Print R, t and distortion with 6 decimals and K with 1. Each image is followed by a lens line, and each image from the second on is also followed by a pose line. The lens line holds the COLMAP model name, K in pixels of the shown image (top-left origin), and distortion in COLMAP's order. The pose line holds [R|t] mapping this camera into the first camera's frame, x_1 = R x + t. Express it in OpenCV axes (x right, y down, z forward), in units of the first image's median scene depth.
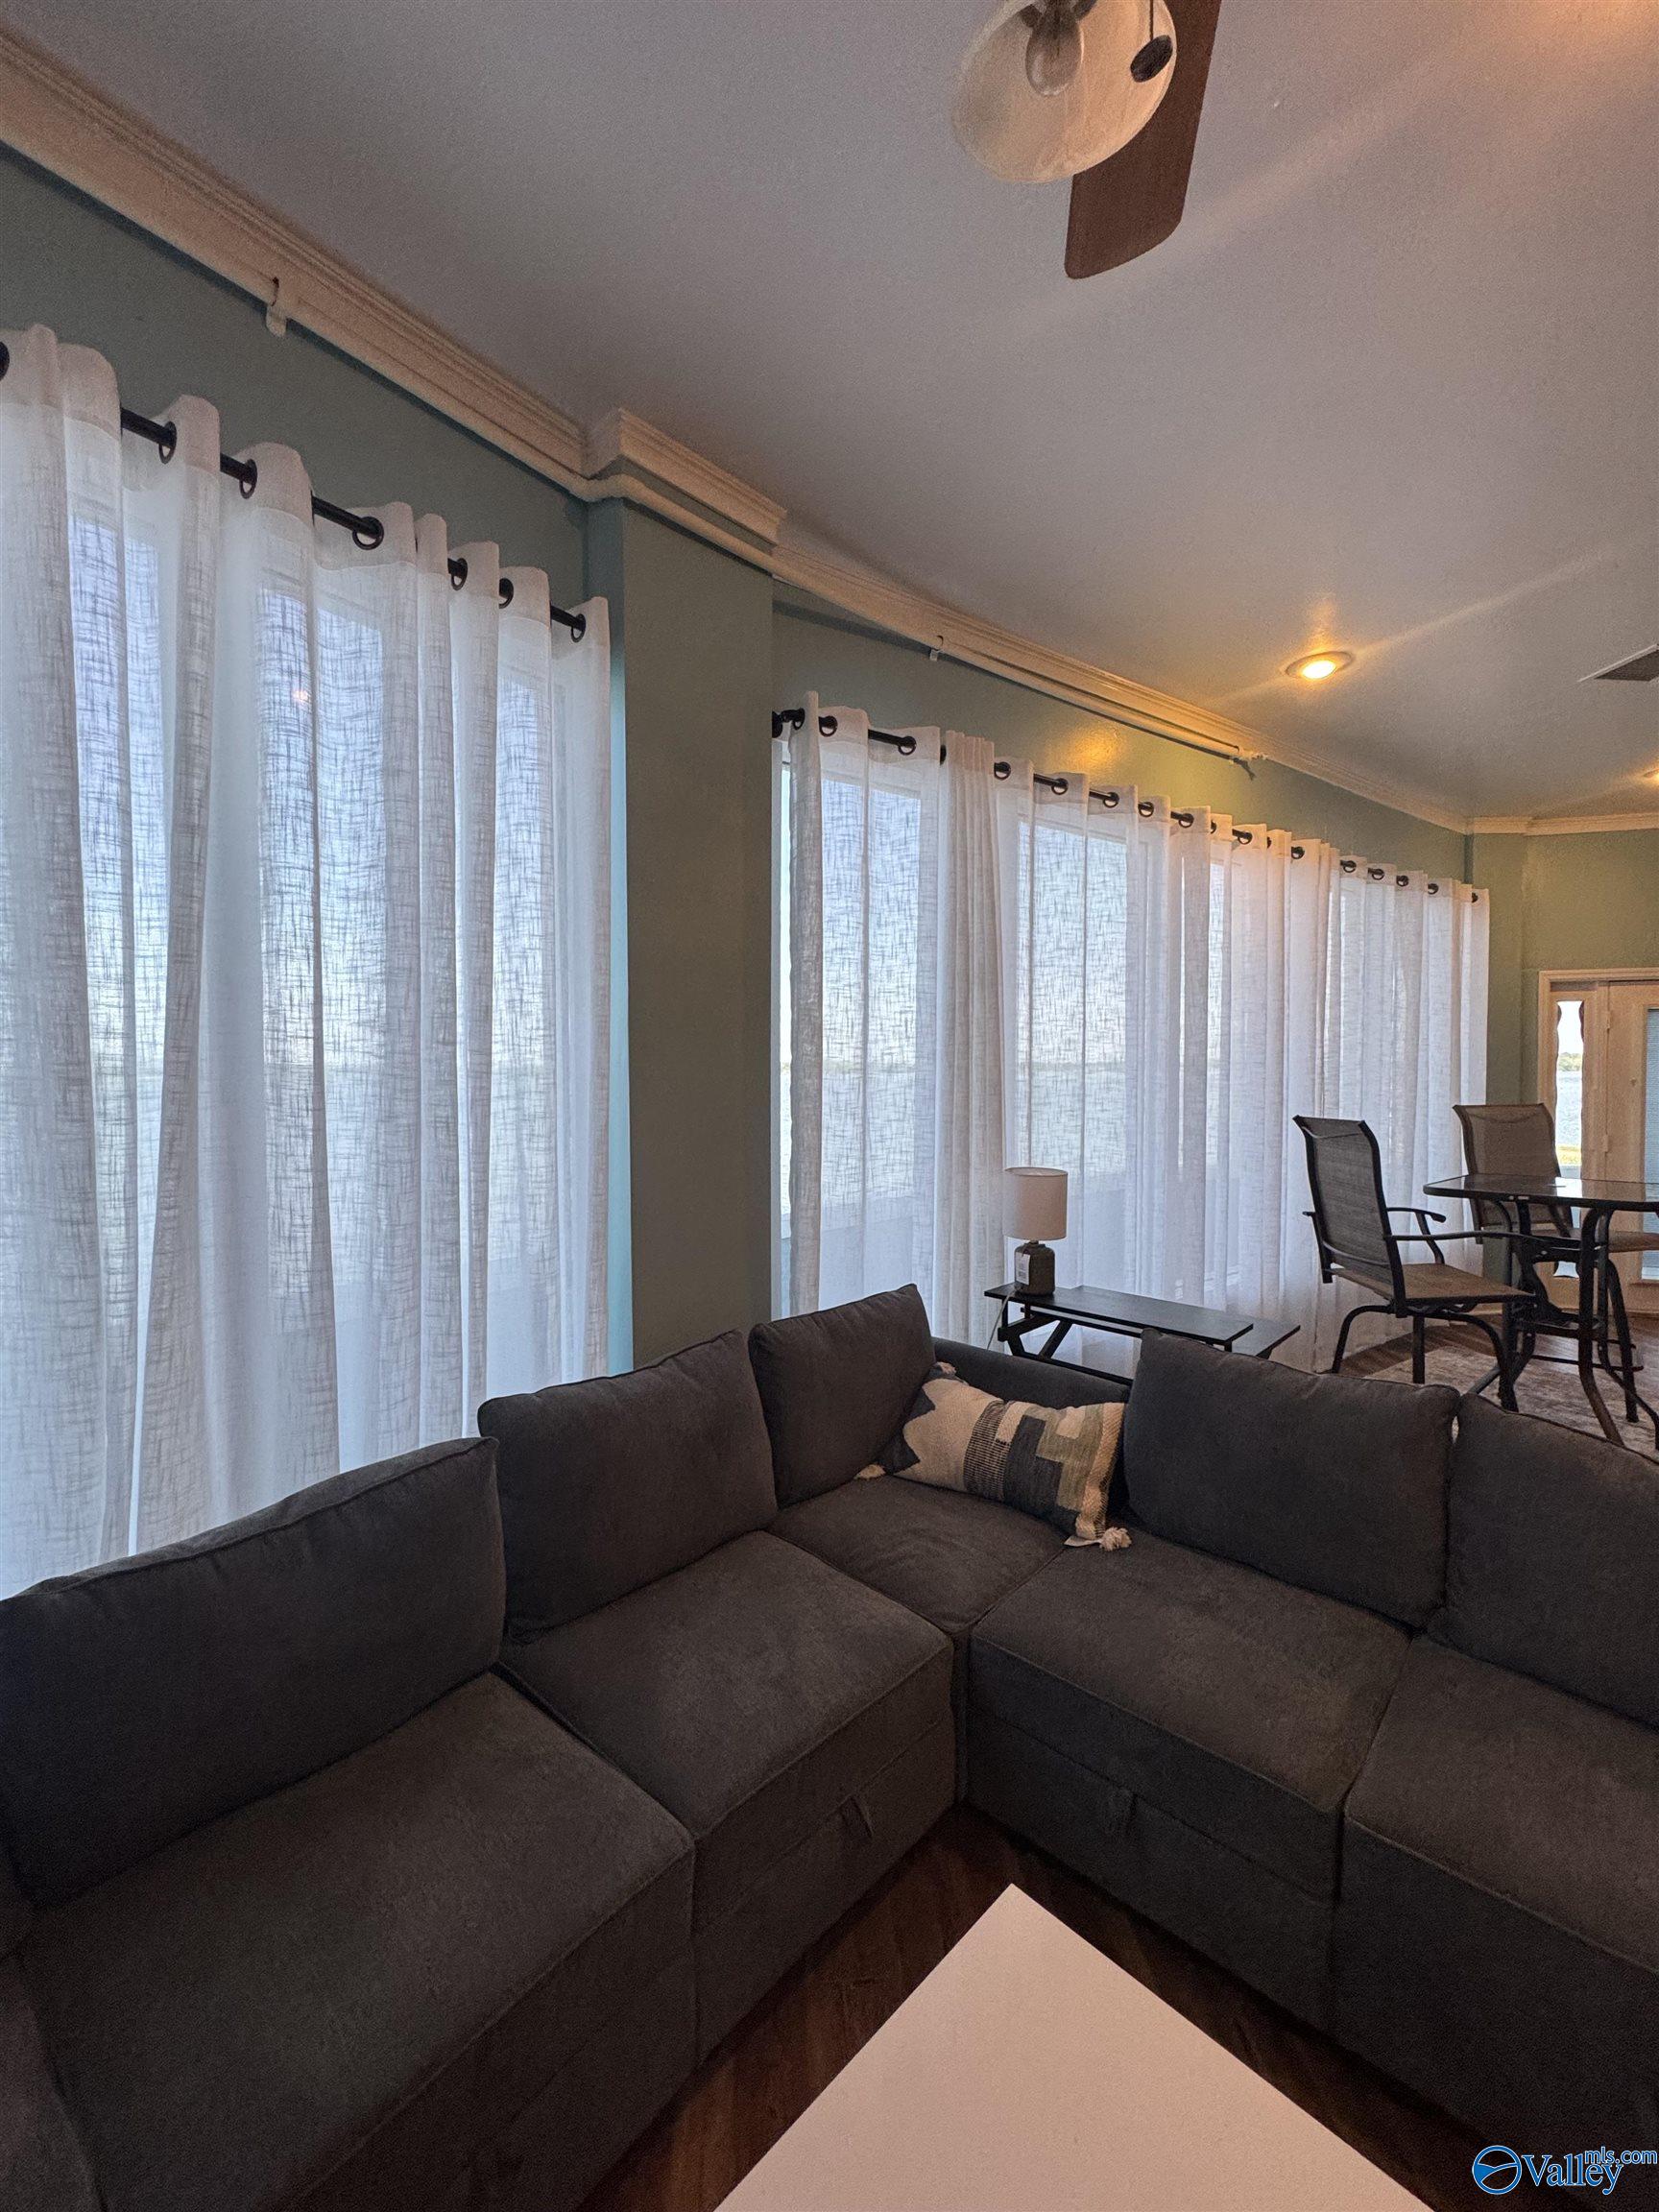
lens RADIAL K [[919.9, 0, 829.2], [0, 919.9, 1098.5], [0, 0, 1]] dist [-0.001577, 0.000275]
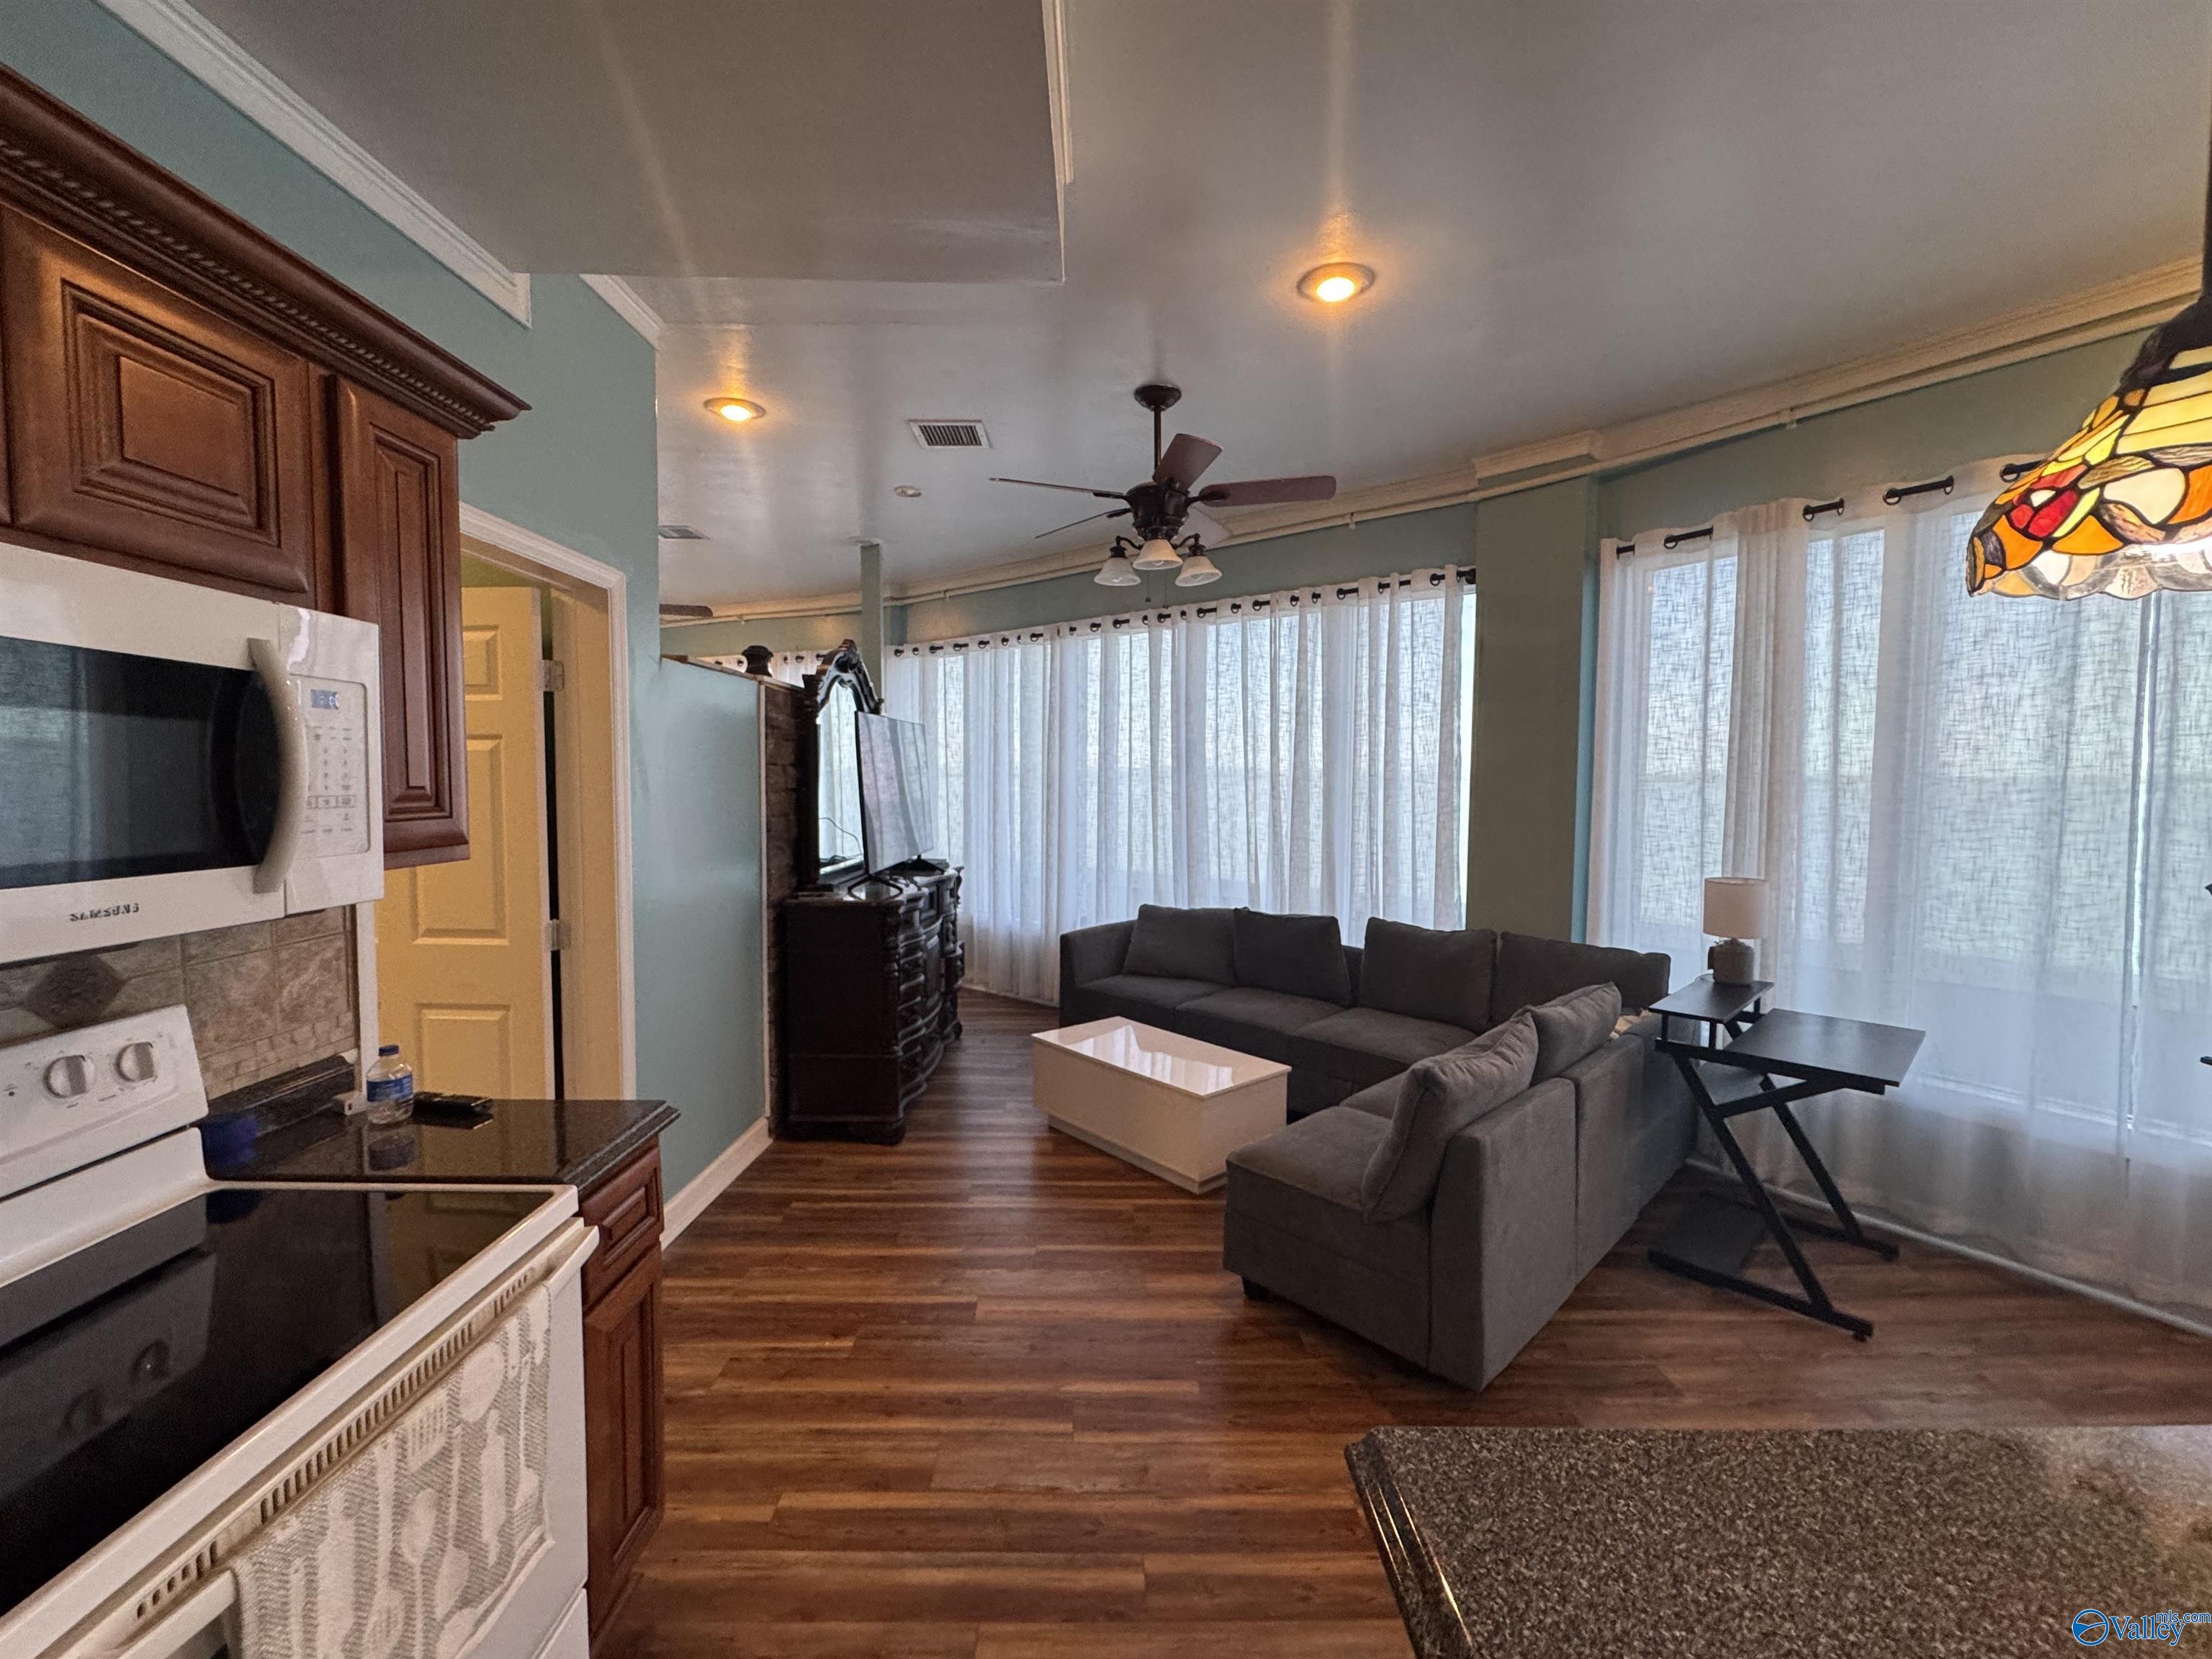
lens RADIAL K [[919.9, 0, 1107.6], [0, 919.9, 824.0], [0, 0, 1]] dist [-0.001577, 0.000275]
pose [[-0.062876, 0.052403, -0.996645, 1.530441], [-0.038735, 0.997740, 0.054904, -0.022574], [0.997269, 0.042057, -0.060705, 0.287799]]
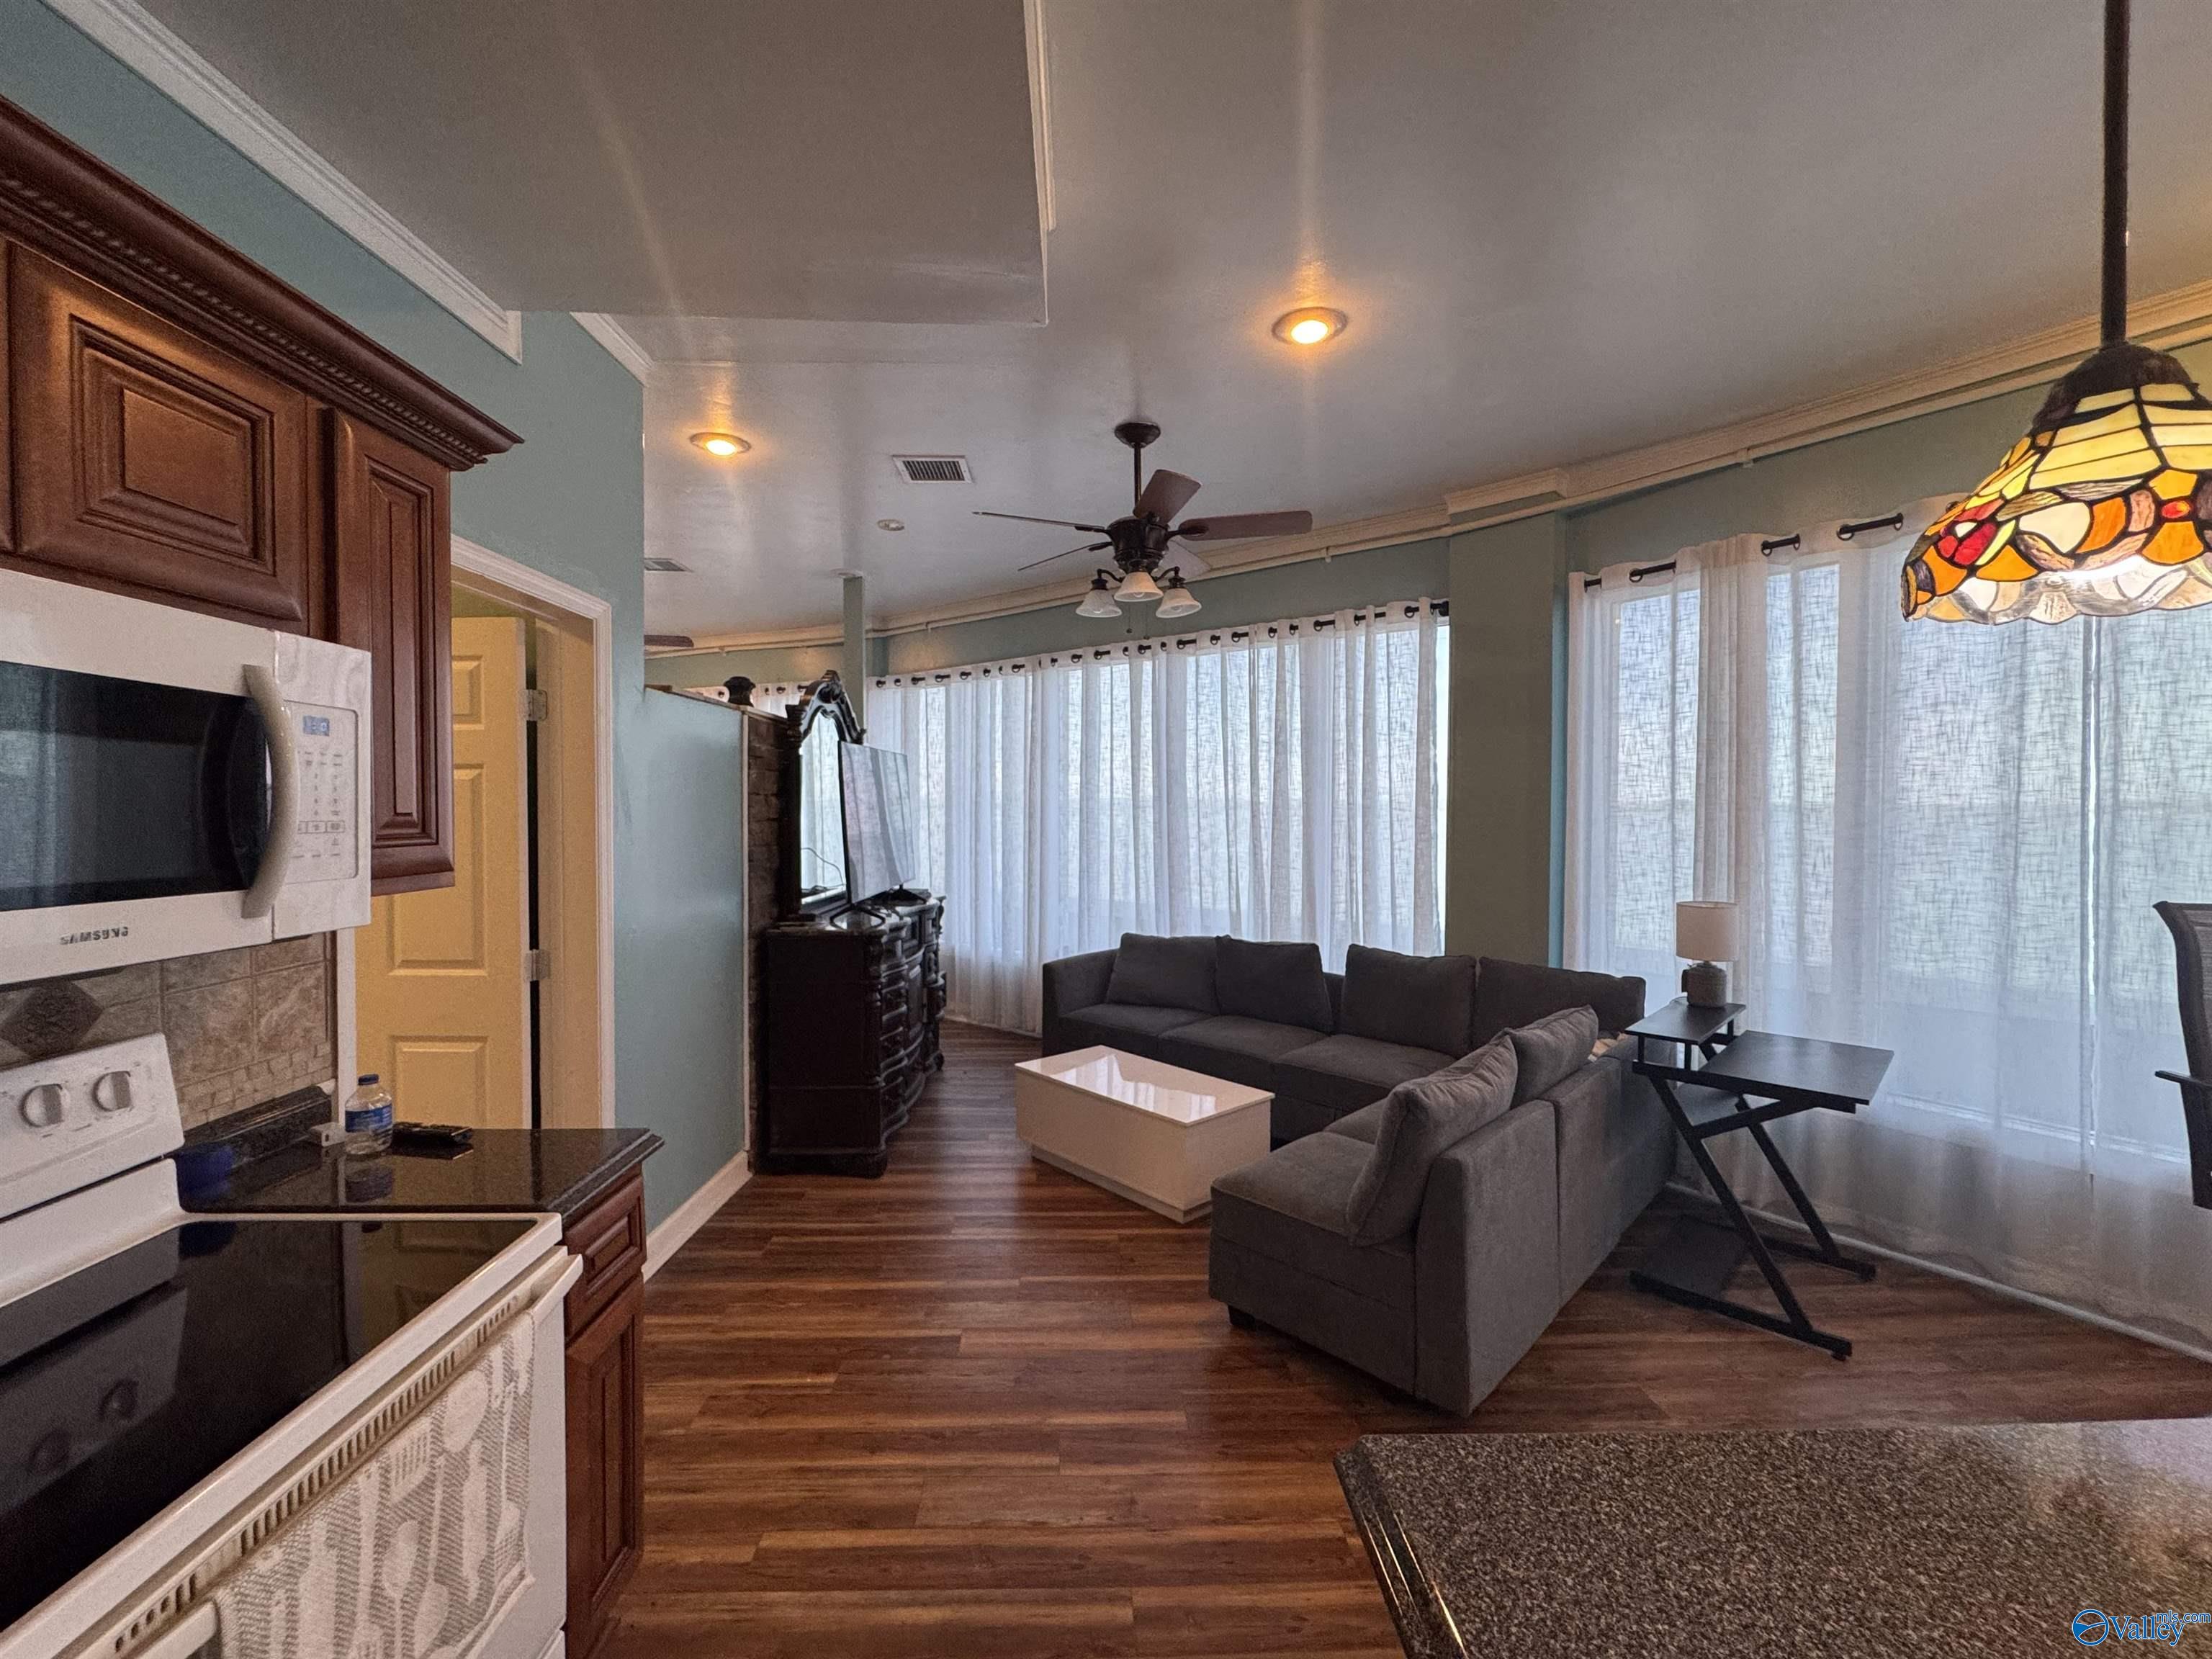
lens RADIAL K [[923.4, 0, 1106.6], [0, 923.4, 826.1], [0, 0, 1]] dist [-0.002210, 0.000512]
pose [[-0.041317, 0.019354, -0.998959, 1.544019], [-0.035145, 0.999166, 0.020812, -0.016614], [0.998528, 0.035968, -0.040603, 0.284452]]
